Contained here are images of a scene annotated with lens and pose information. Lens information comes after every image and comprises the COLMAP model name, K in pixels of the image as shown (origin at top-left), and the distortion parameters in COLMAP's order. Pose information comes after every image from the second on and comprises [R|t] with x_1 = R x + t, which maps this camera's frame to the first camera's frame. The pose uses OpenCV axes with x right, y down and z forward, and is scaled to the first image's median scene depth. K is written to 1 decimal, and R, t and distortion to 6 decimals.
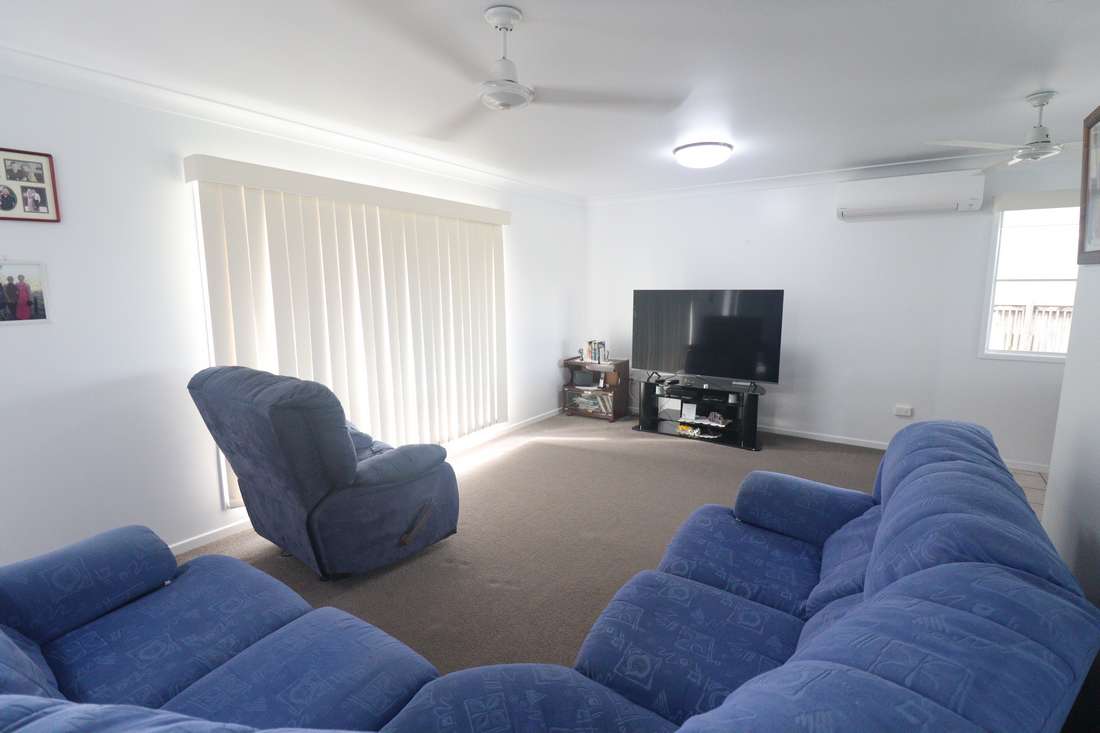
lens RADIAL K [[508.8, 0, 561.9], [0, 508.8, 362.9], [0, 0, 1]] dist [-0.002597, -0.011035]
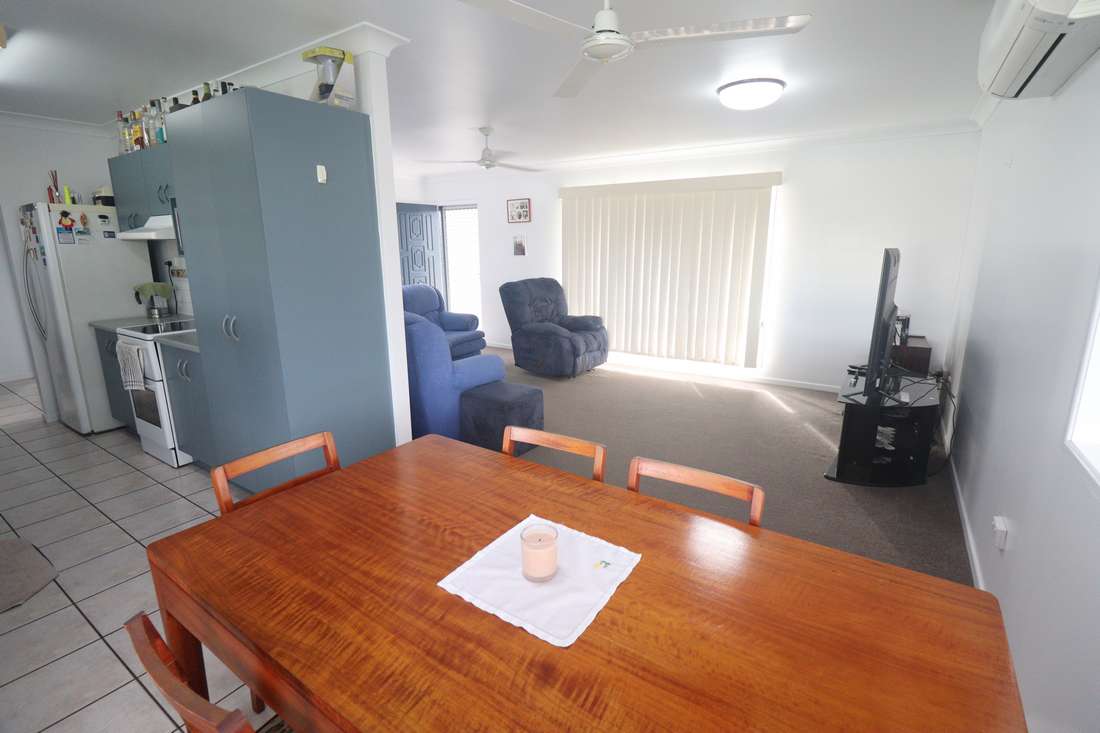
lens RADIAL K [[508.8, 0, 561.9], [0, 508.8, 362.9], [0, 0, 1]] dist [-0.002597, -0.011035]
pose [[0.030929, 0.226444, -0.973533, 1.131002], [-0.145828, 0.964599, 0.219733, -0.093968], [0.988826, 0.135173, 0.062856, 0.617025]]
